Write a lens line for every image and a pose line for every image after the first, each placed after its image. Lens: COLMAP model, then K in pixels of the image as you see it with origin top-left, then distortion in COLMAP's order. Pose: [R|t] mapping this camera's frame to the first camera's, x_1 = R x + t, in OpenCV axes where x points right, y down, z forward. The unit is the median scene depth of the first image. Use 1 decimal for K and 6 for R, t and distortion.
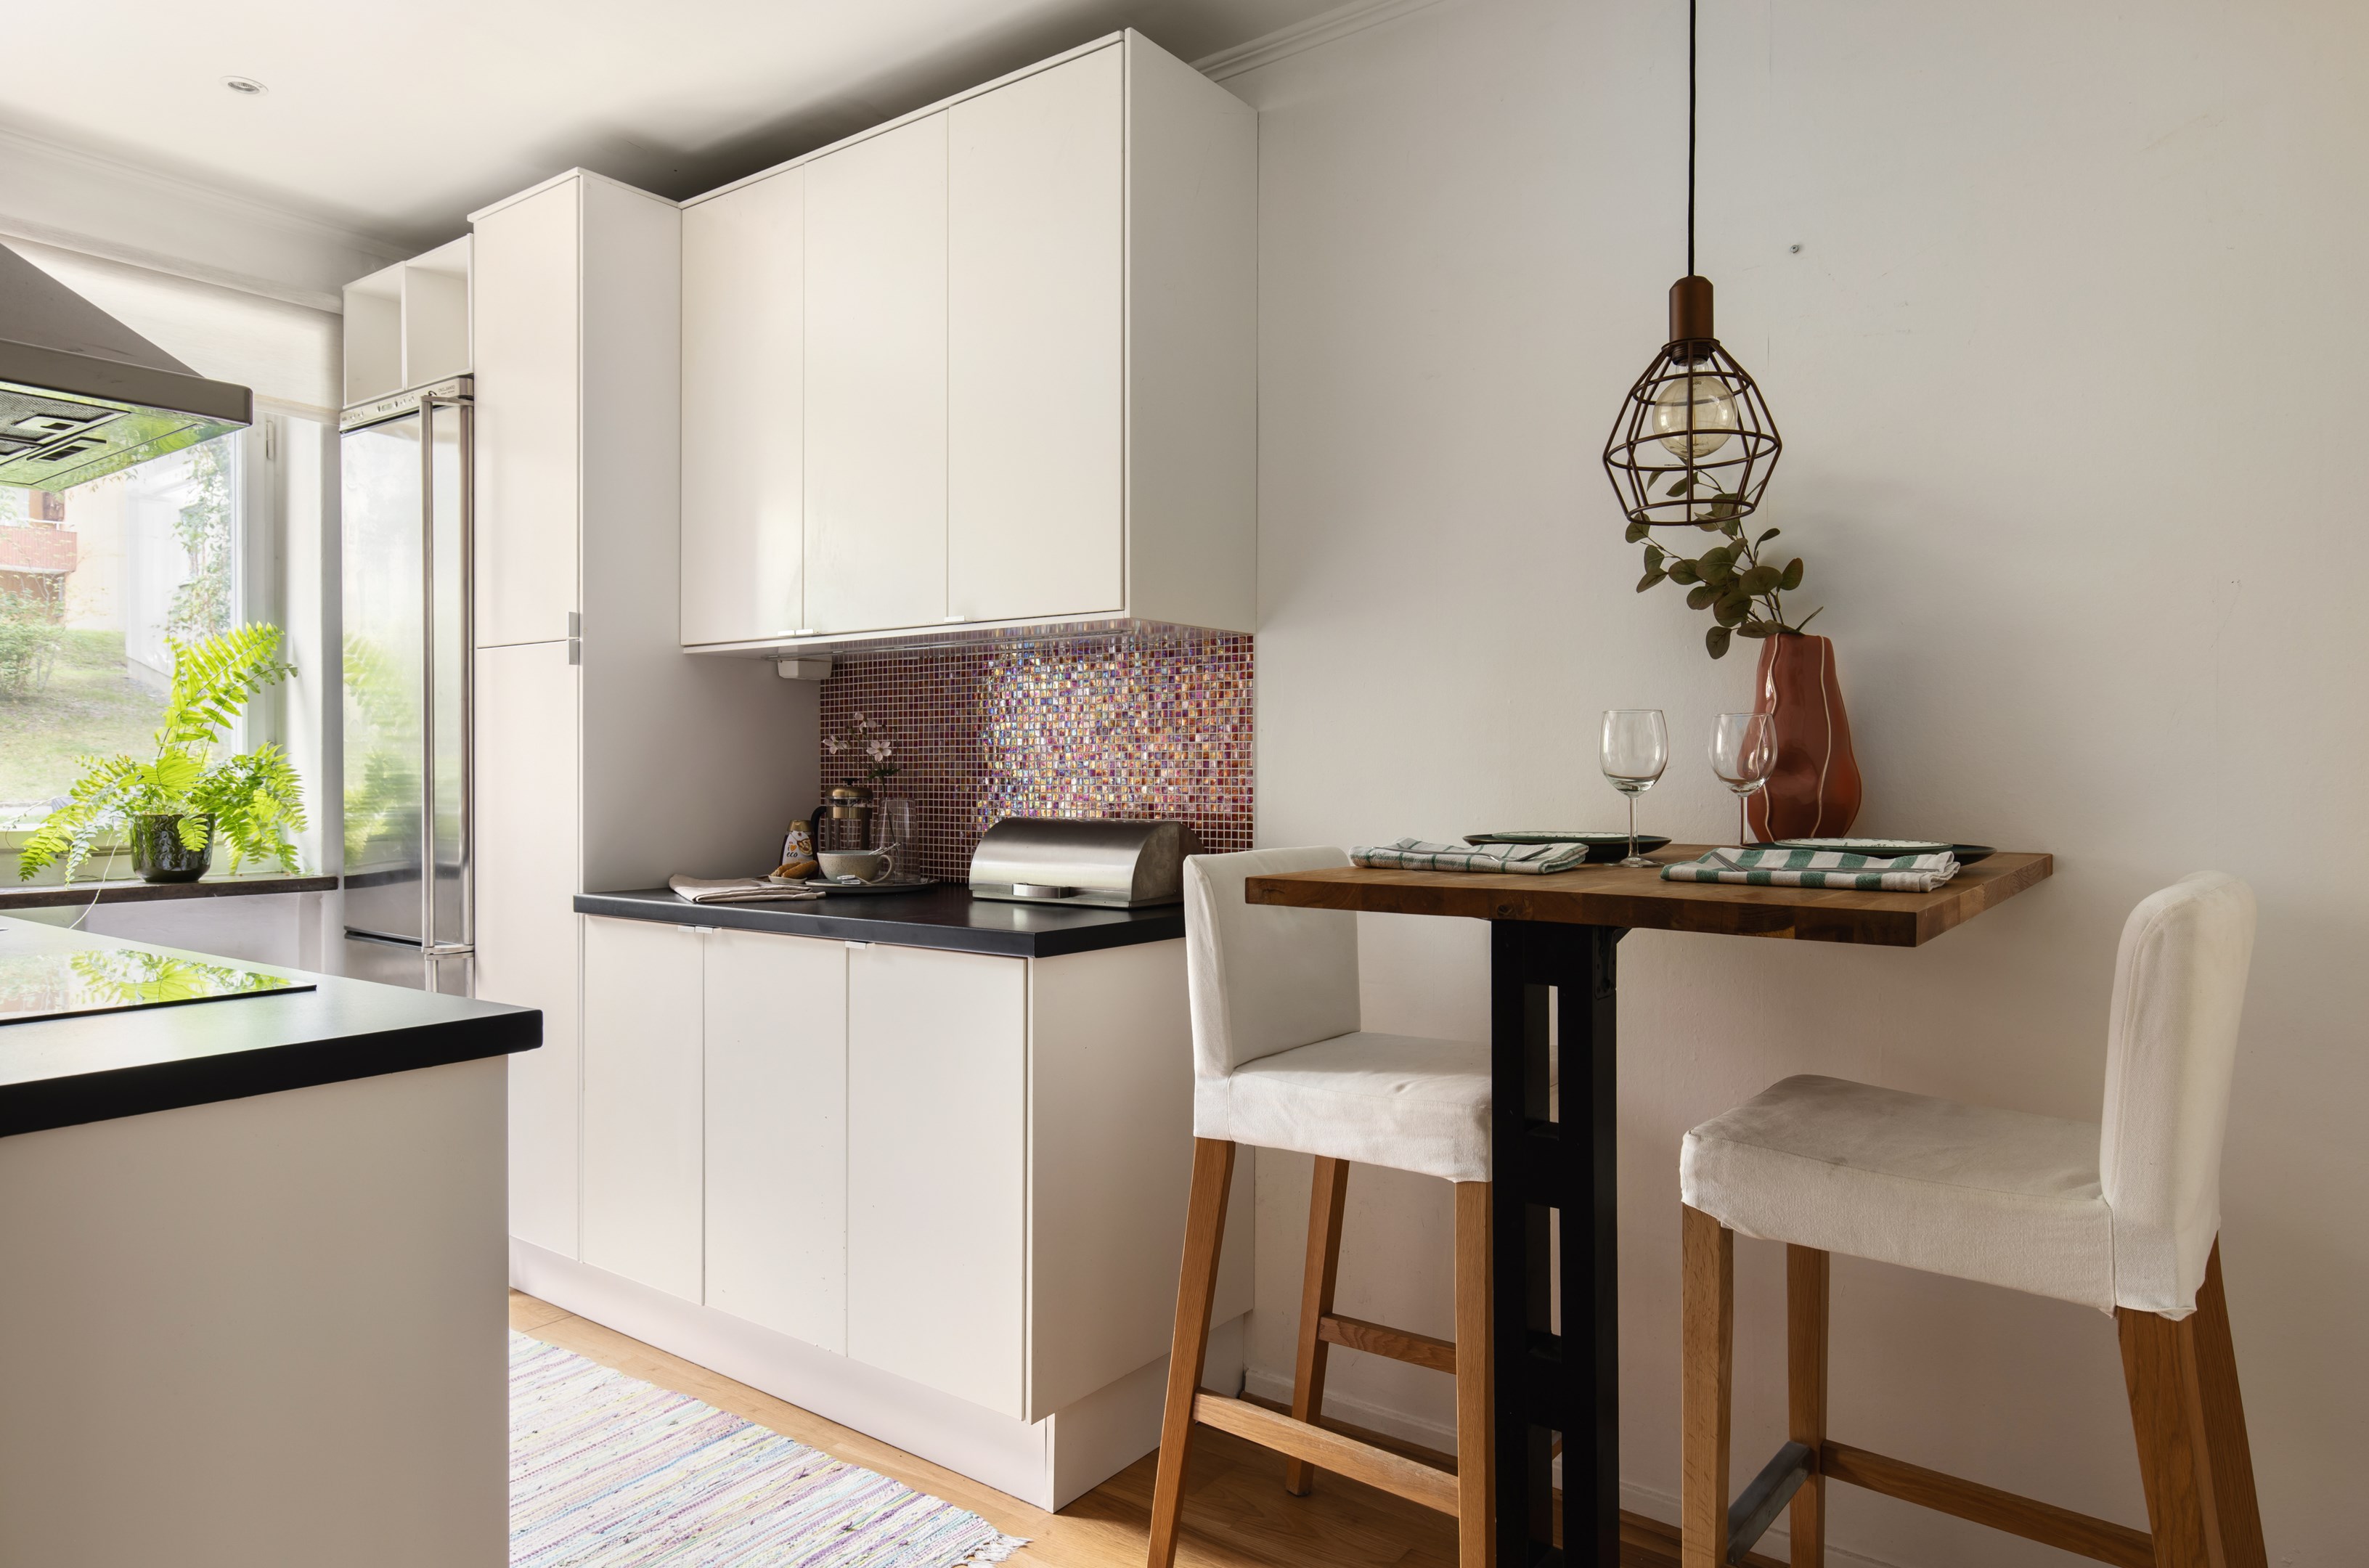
lens RADIAL K [[1469.1, 0, 1184.5], [0, 1469.1, 784.0], [0, 0, 1]] dist [-0.001270, 0.000050]
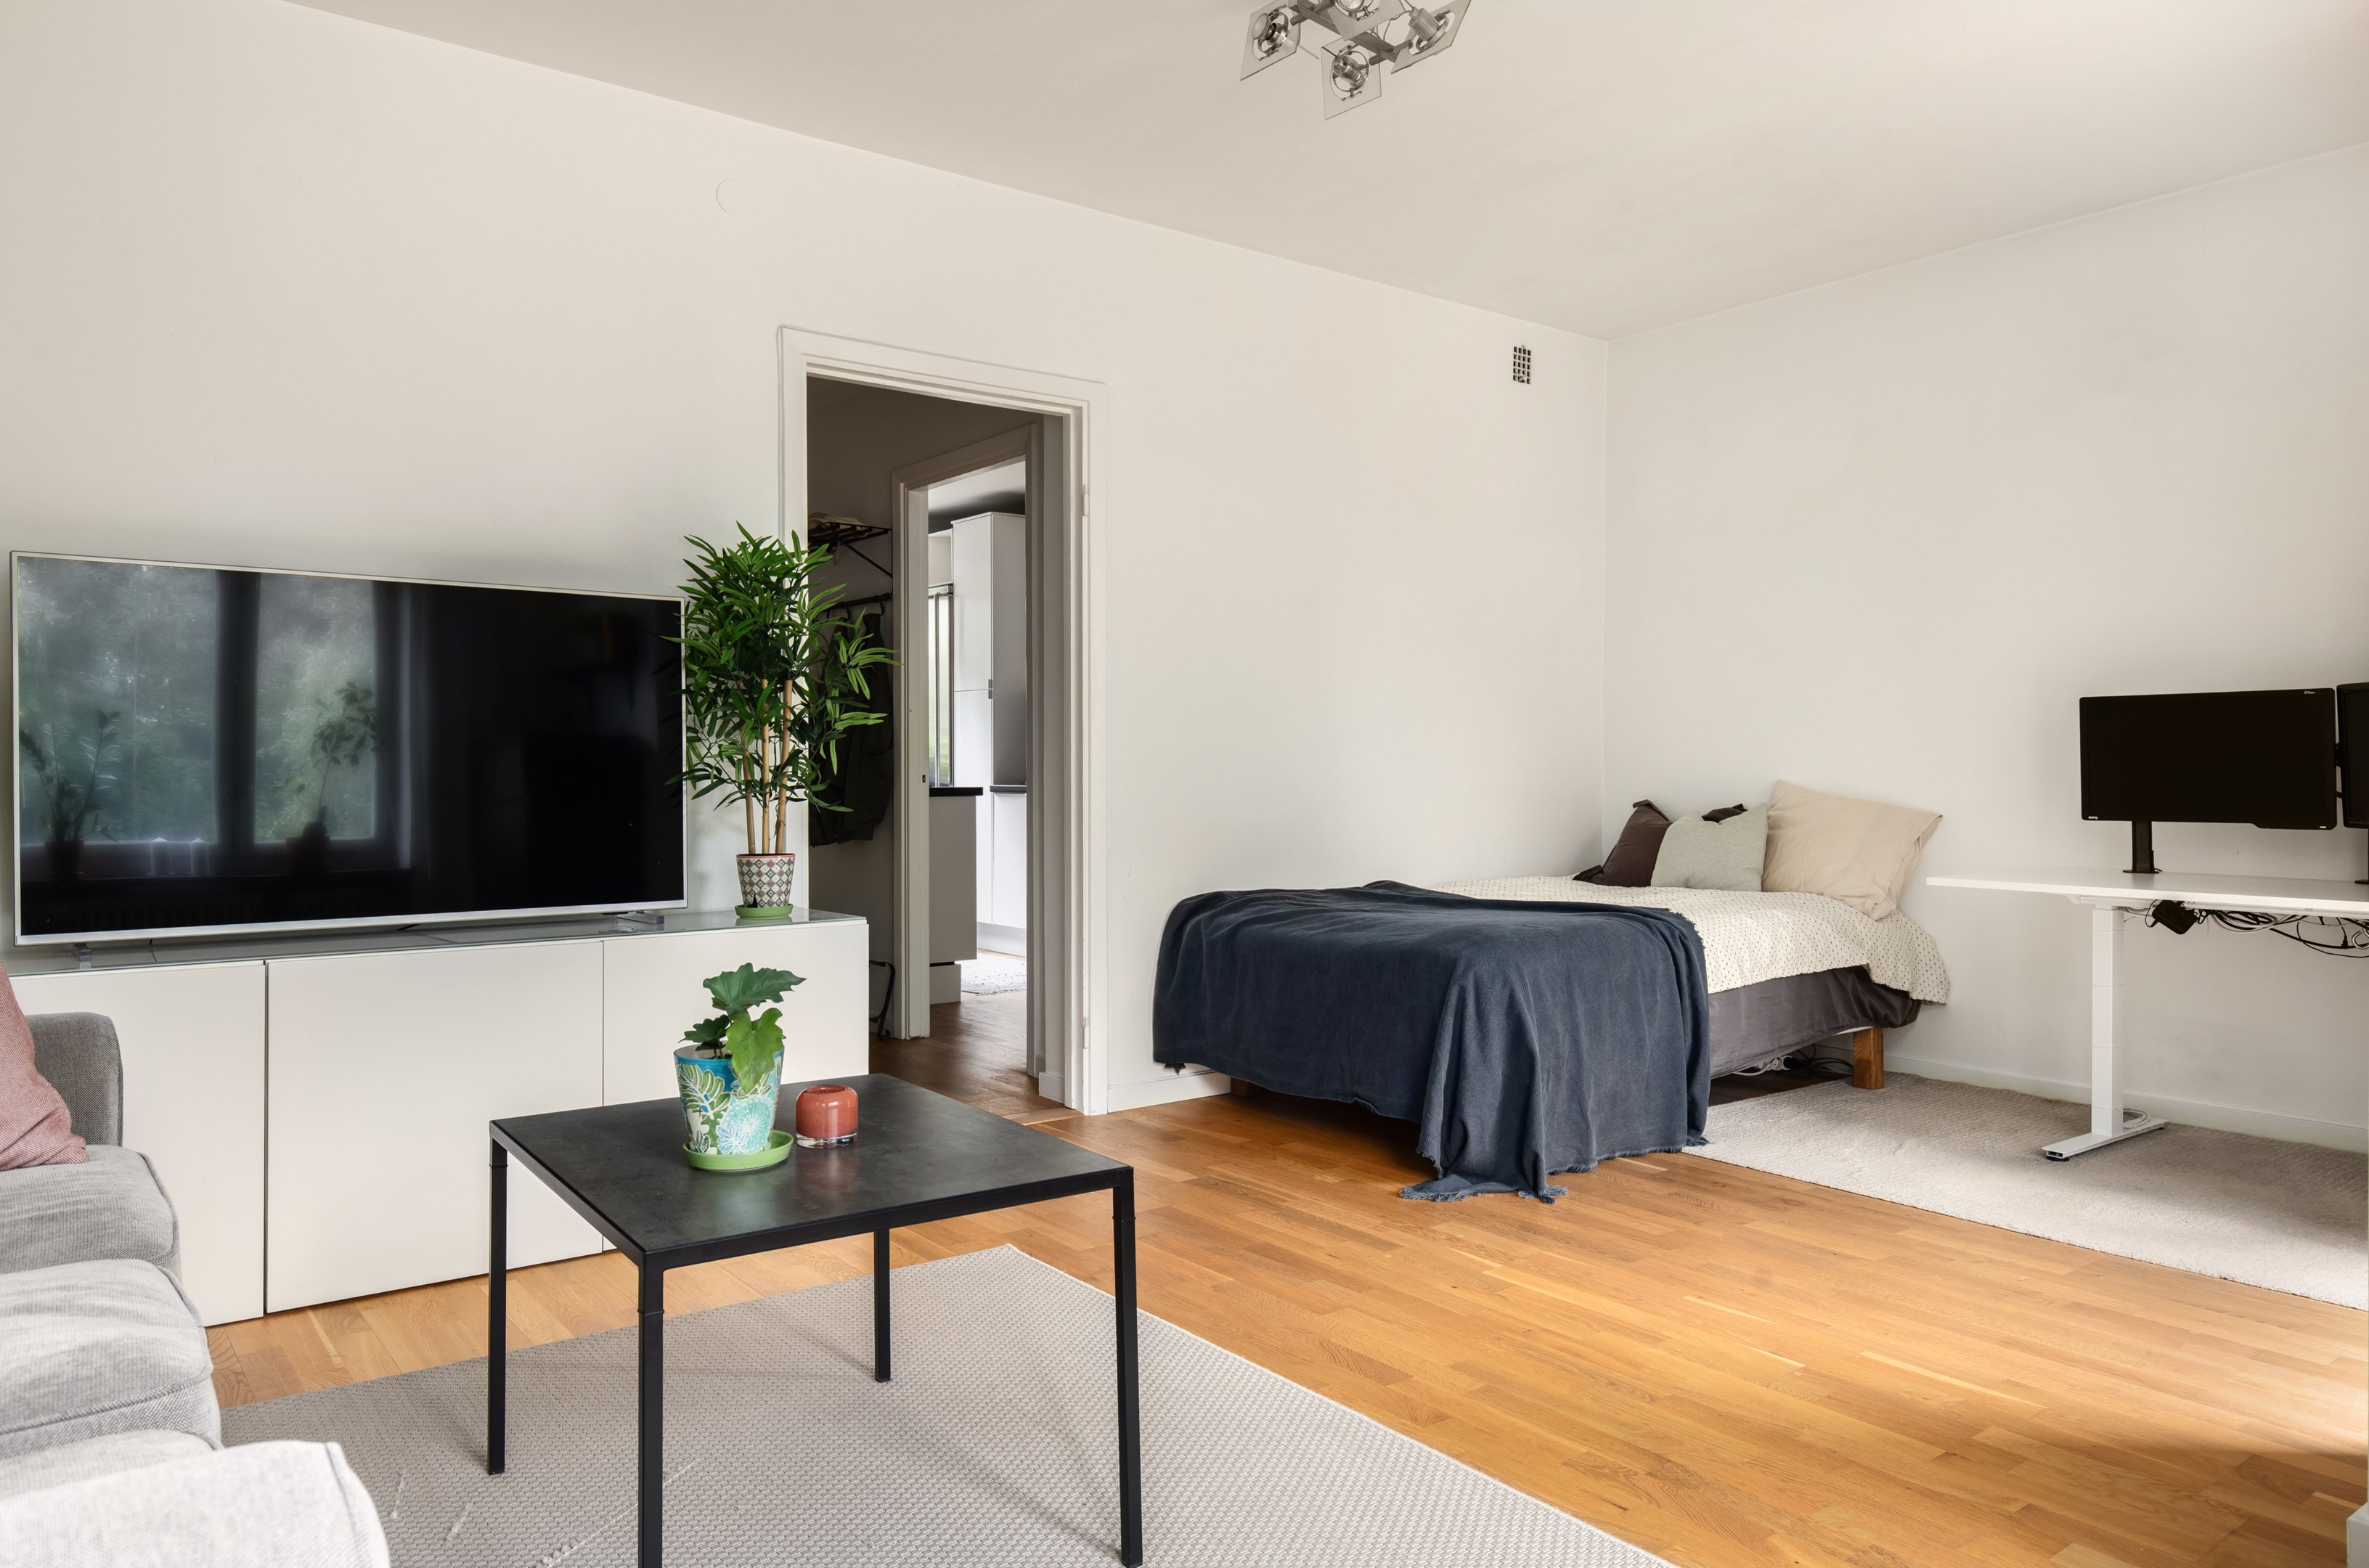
lens RADIAL K [[1582.3, 0, 1184.5], [0, 1582.3, 784.0], [0, 0, 1]] dist [-0.000324, -0.000157]
pose [[0.963671, 0.002726, -0.267079, 0.593781], [-0.002468, 0.999996, 0.001305, 0.058274], [0.267081, -0.000599, 0.963674, -1.436179]]
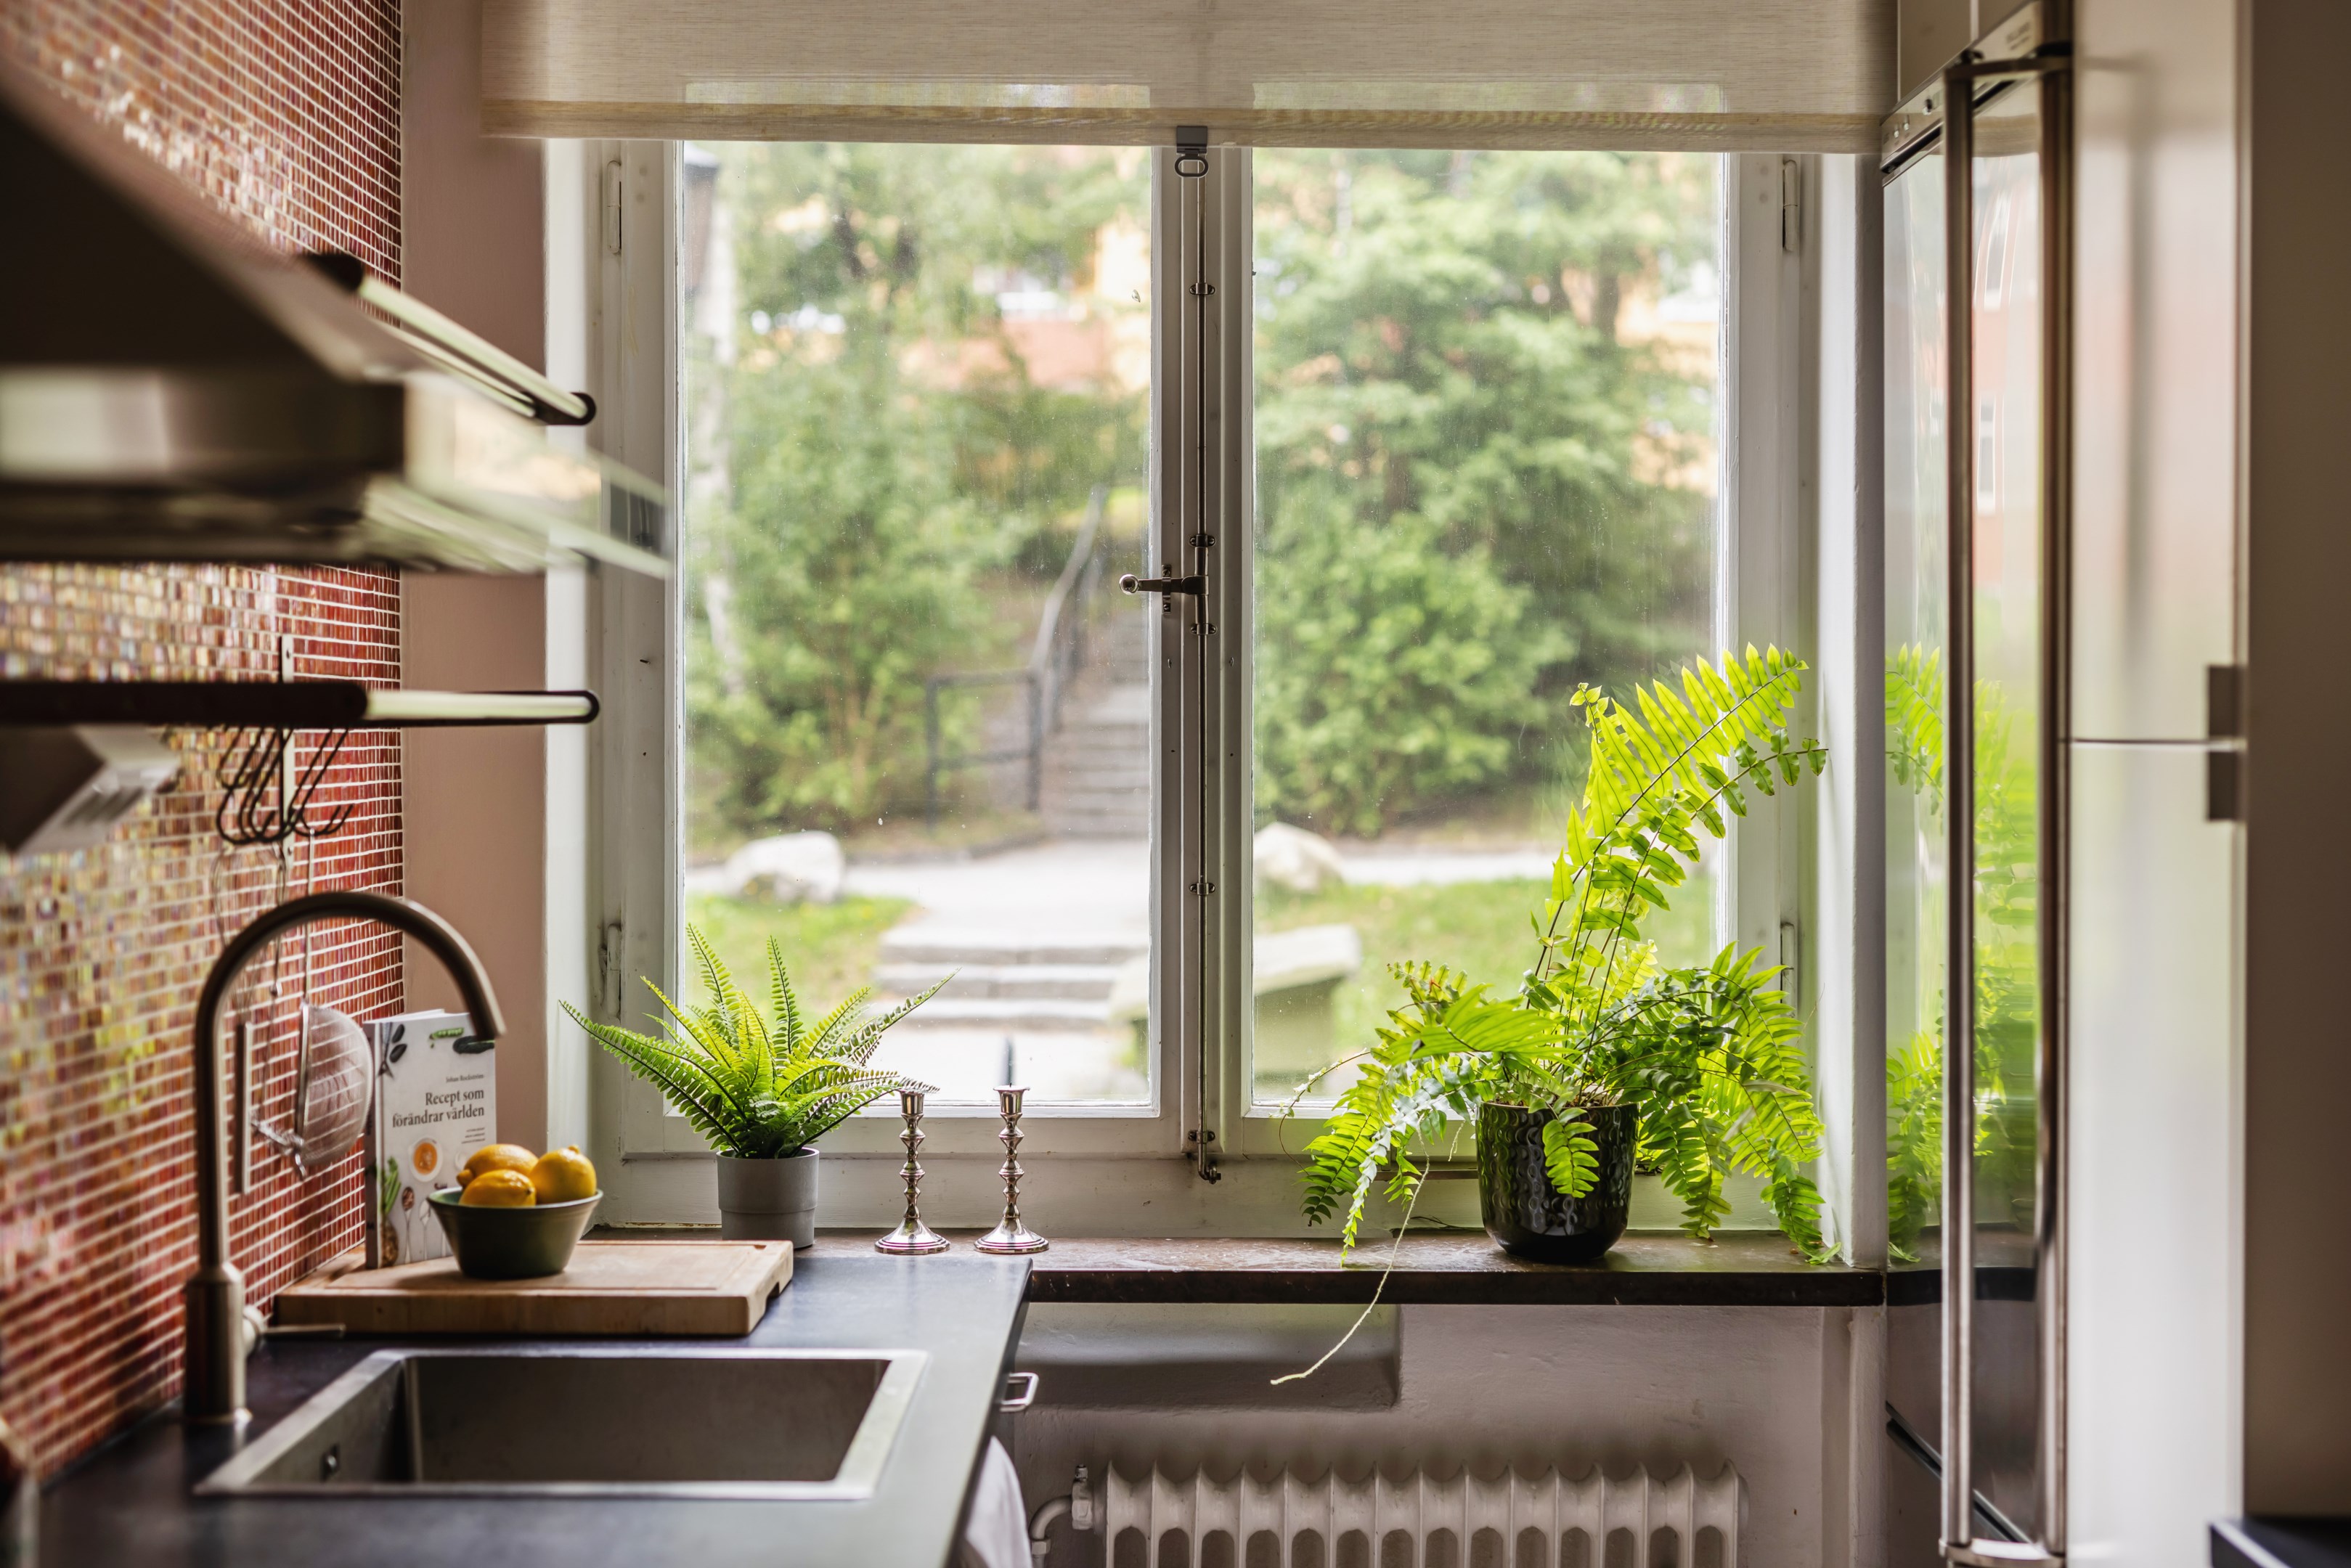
lens RADIAL K [[3353.6, 0, 1175.5], [0, 3353.6, 784.0], [0, 0, 1]] dist [0.012207, 0.006673]
pose [[0.600349, 0.011210, -0.799659, 0.043072], [-0.010375, 0.999927, 0.006228, -0.081004], [0.799671, 0.004557, 0.600422, 0.314604]]
